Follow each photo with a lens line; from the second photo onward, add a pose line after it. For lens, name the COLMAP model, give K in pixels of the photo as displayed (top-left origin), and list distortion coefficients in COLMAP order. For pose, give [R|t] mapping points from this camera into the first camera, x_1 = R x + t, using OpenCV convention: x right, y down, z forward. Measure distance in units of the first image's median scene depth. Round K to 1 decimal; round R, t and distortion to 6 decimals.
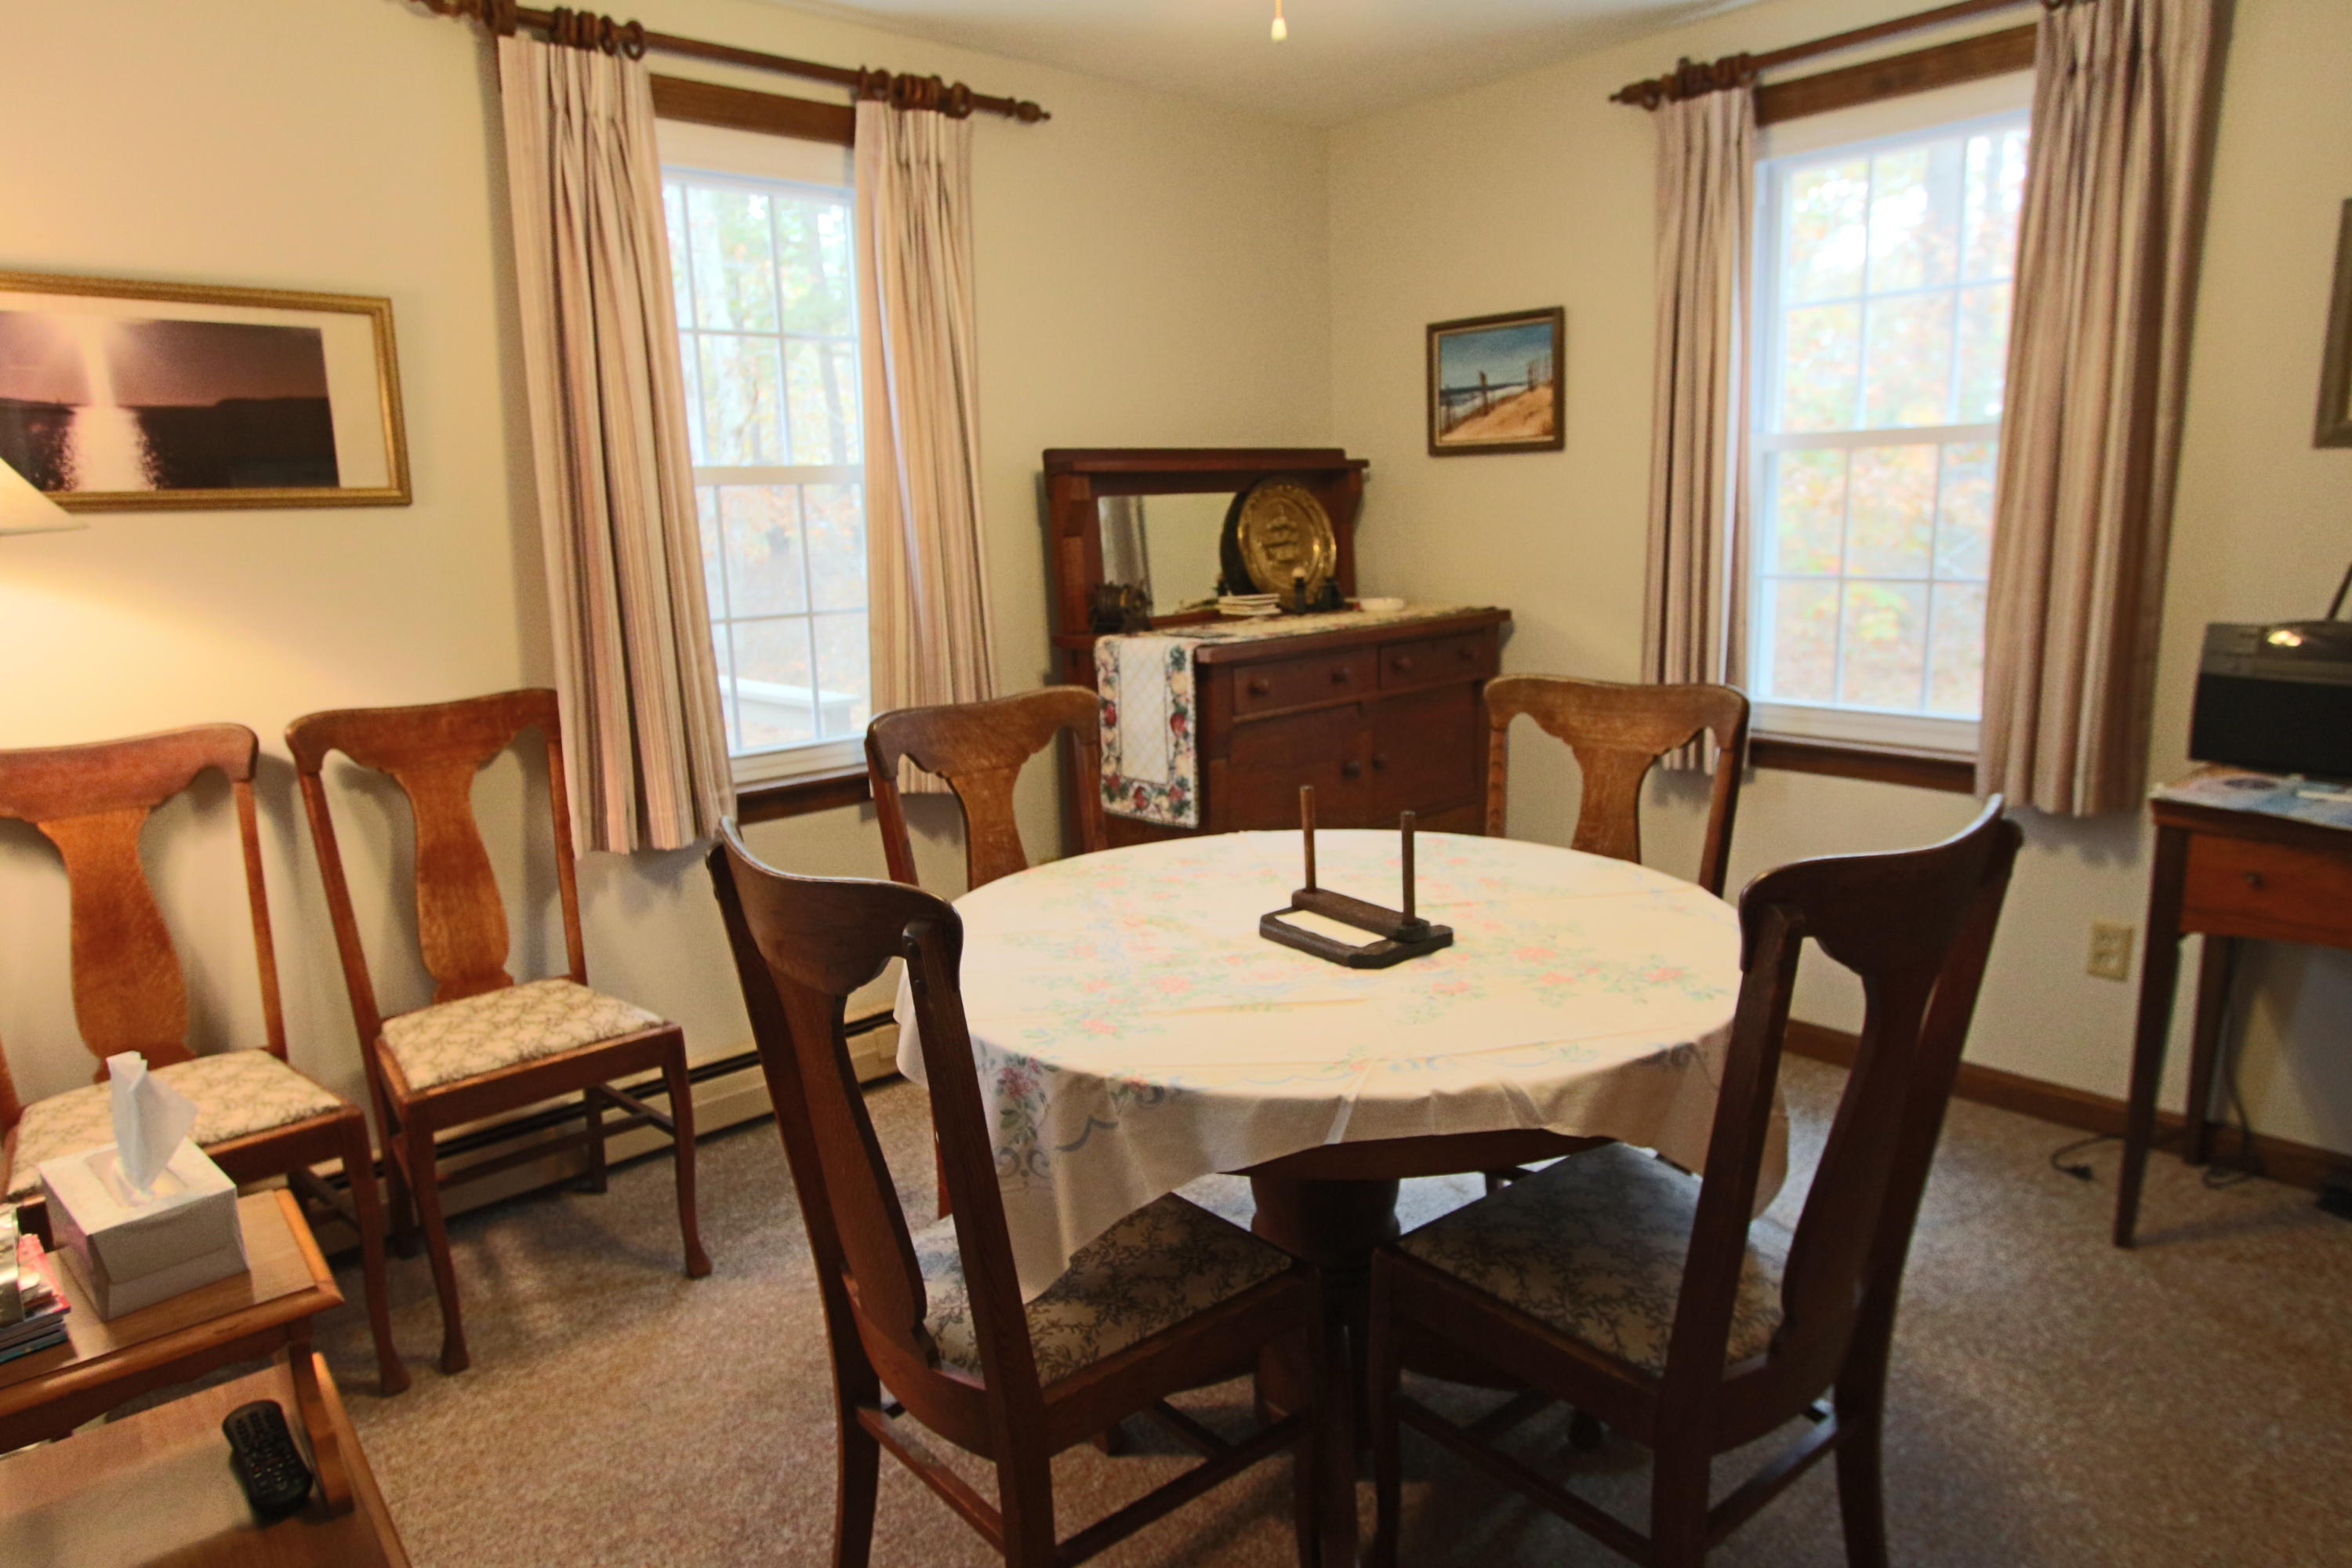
lens RADIAL K [[1413.8, 0, 1180.5], [0, 1413.8, 779.4], [0, 0, 1]] dist [-0.017253, 0.001827]
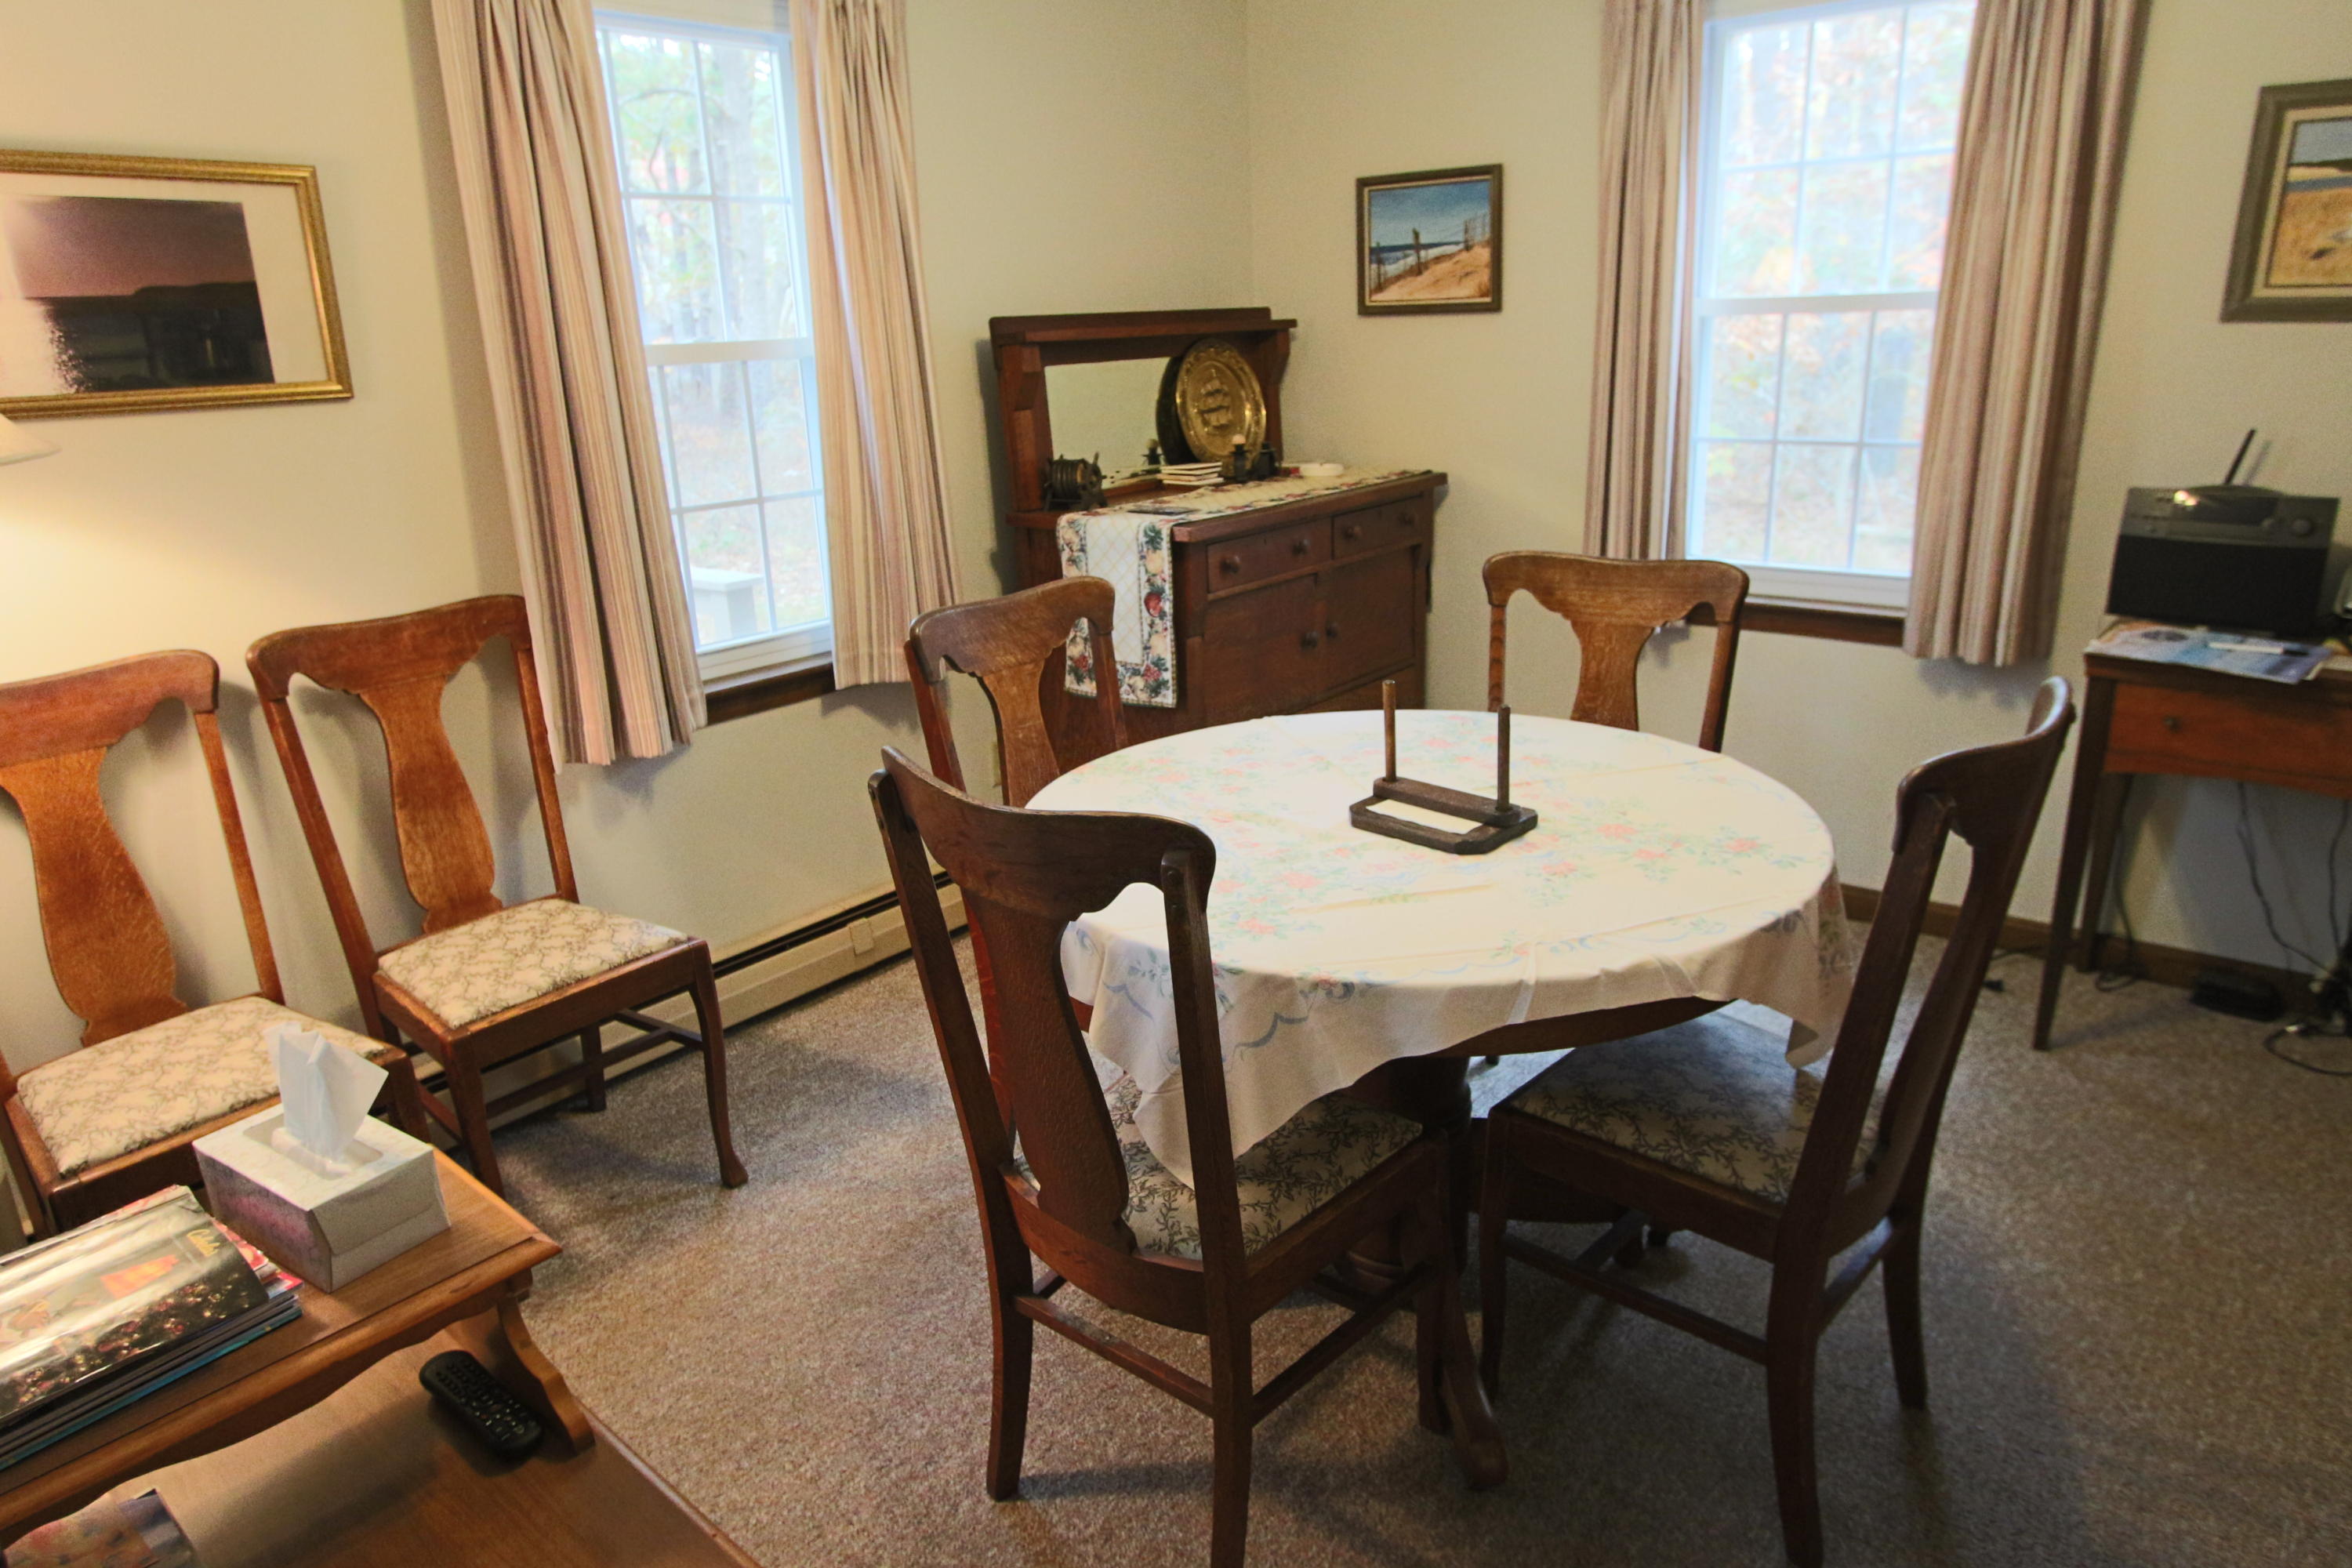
lens RADIAL K [[1460.9, 0, 1179.3], [0, 1460.9, 782.6], [0, 0, 1]] dist [-0.017058, 0.003550]
pose [[0.989129, -0.050921, 0.137952, -0.156040], [0.035654, 0.993185, 0.110961, -0.032930], [-0.142662, -0.104836, 0.984204, -0.029921]]
